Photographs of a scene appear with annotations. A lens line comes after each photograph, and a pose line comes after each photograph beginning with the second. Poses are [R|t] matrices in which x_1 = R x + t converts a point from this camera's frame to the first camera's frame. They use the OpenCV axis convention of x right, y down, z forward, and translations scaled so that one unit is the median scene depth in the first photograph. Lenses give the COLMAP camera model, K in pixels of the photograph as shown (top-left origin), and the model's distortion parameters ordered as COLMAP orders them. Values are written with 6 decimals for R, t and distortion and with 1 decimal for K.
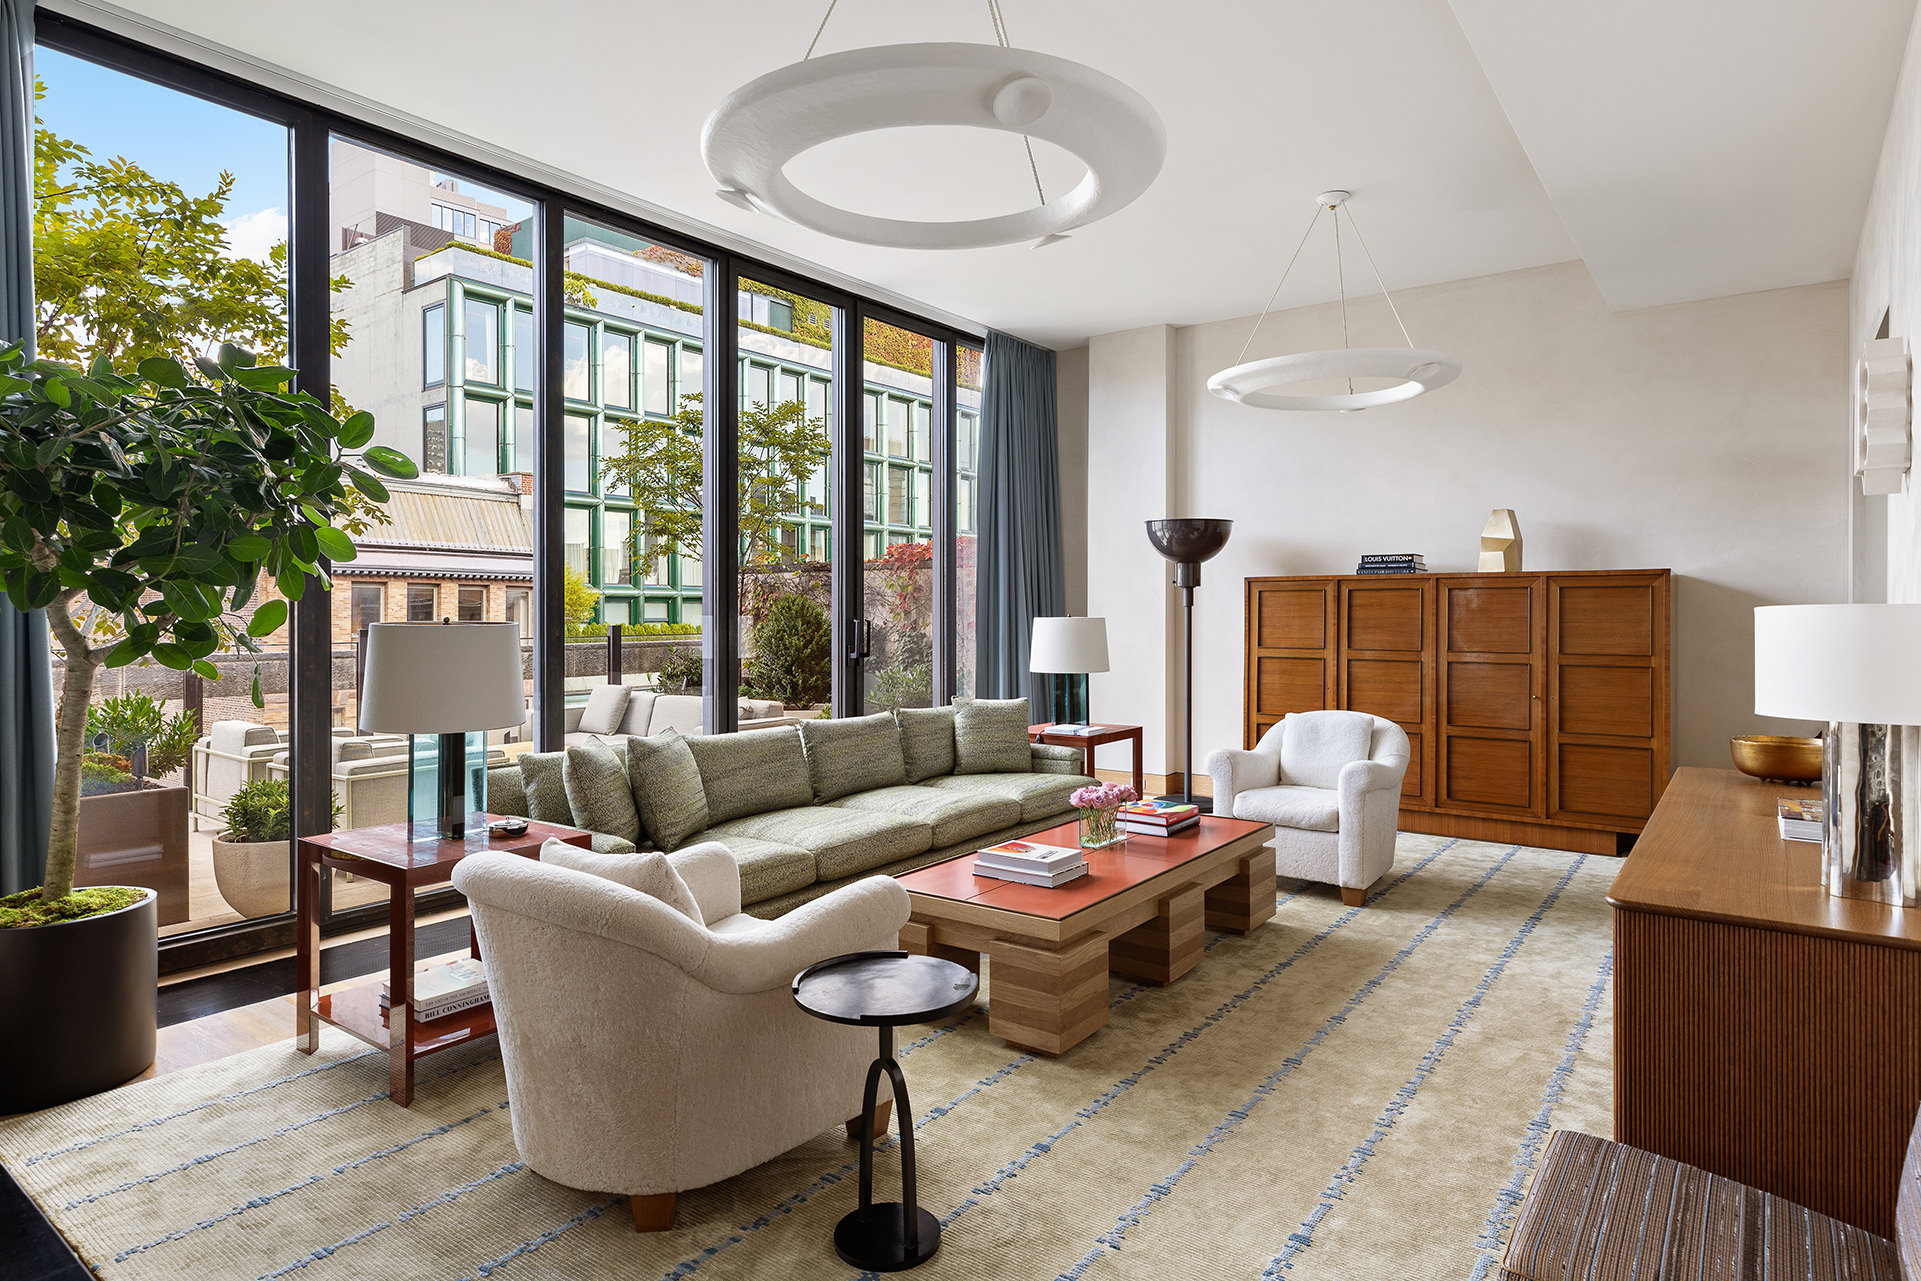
lens RADIAL K [[1099.2, 0, 961.2], [0, 1099.2, 626.0], [0, 0, 1]] dist [-0.021297, -0.000532]
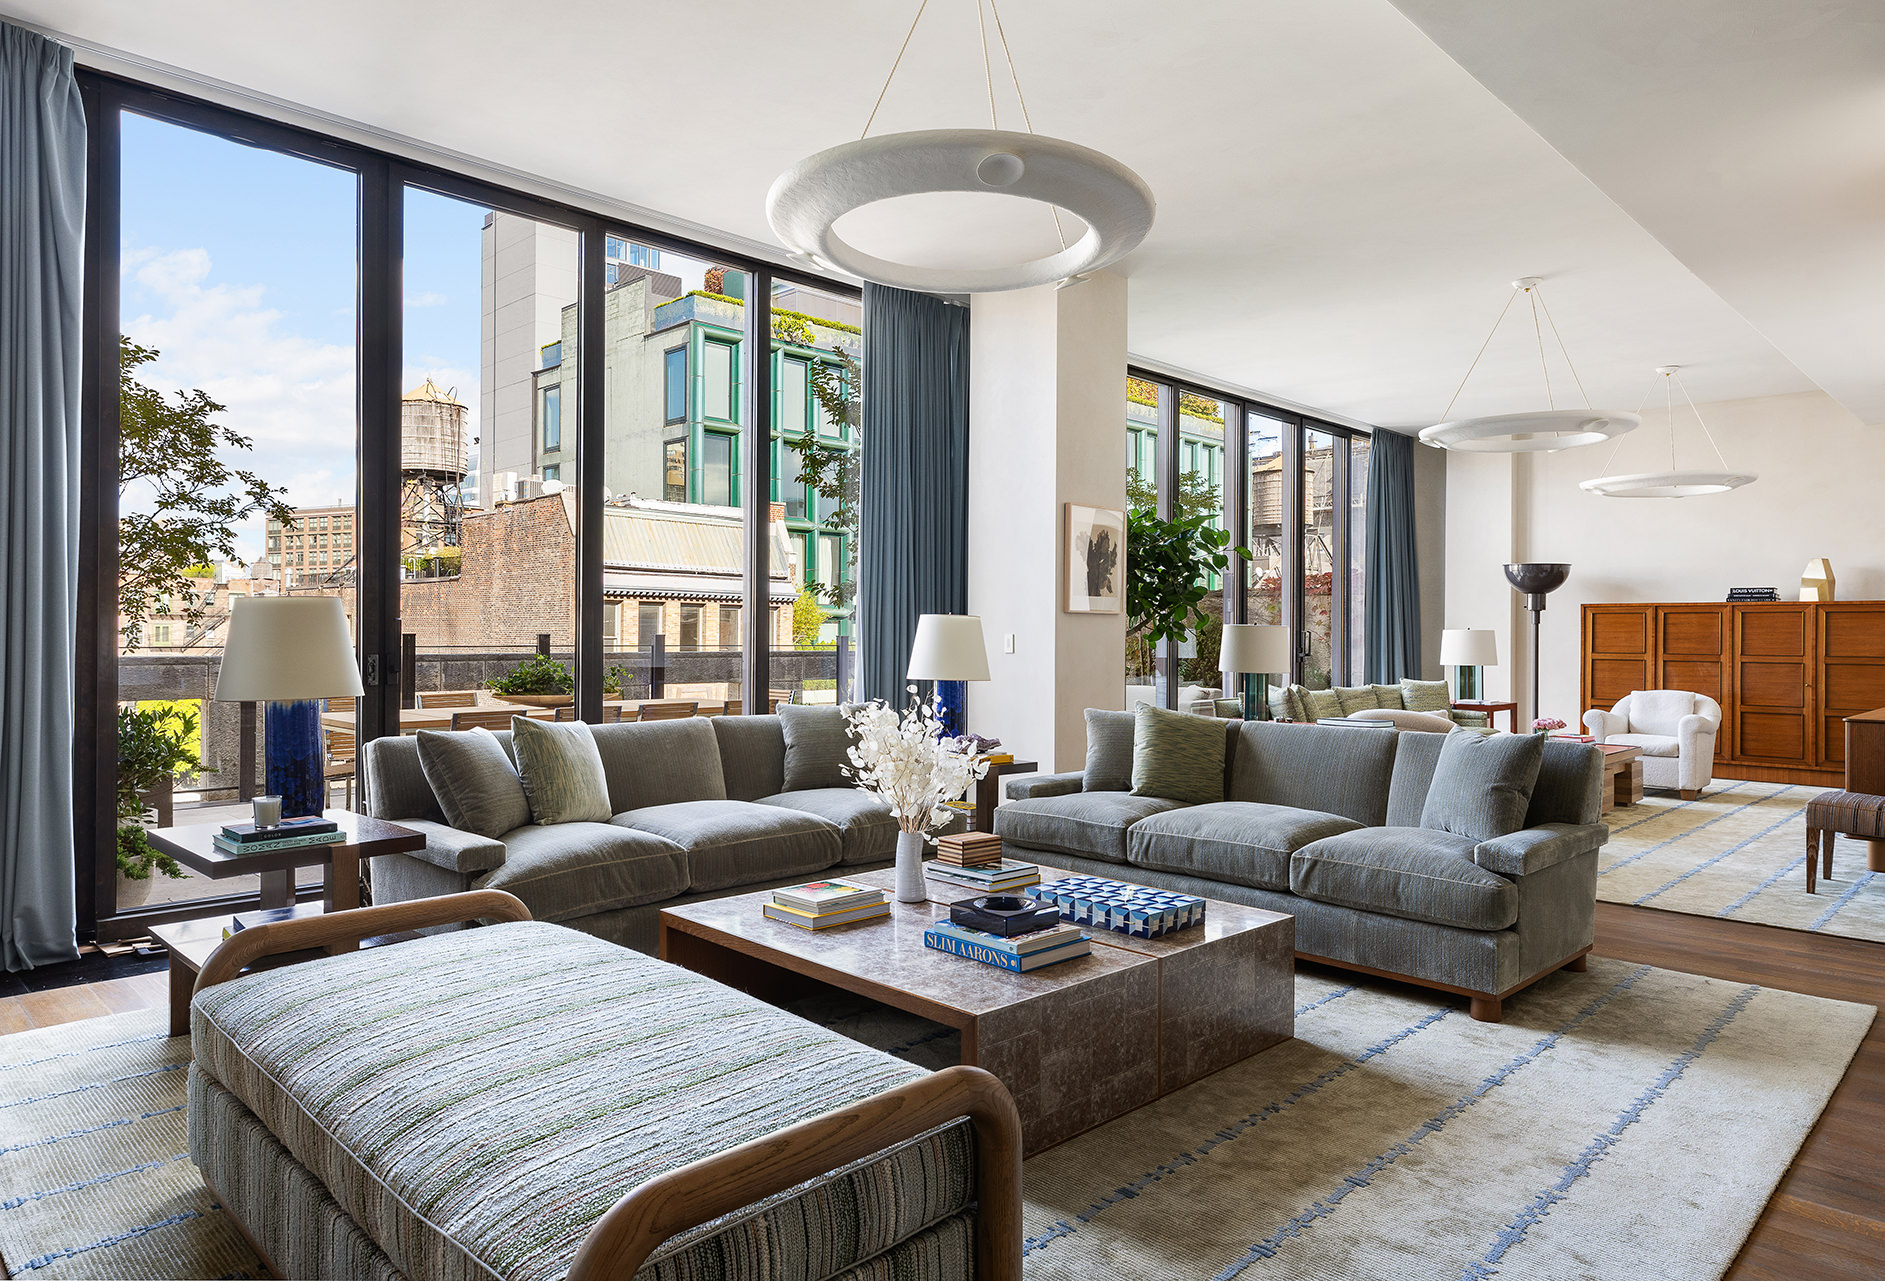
lens RADIAL K [[1176.3, 0, 880.0], [0, 1176.3, 629.4], [0, 0, 1]] dist [-0.021152, 0.001810]
pose [[0.983742, 0.010011, -0.179308, -0.366205], [-0.013017, 0.999794, -0.015594, 0.024638], [0.179115, 0.017674, 0.983669, -0.661591]]
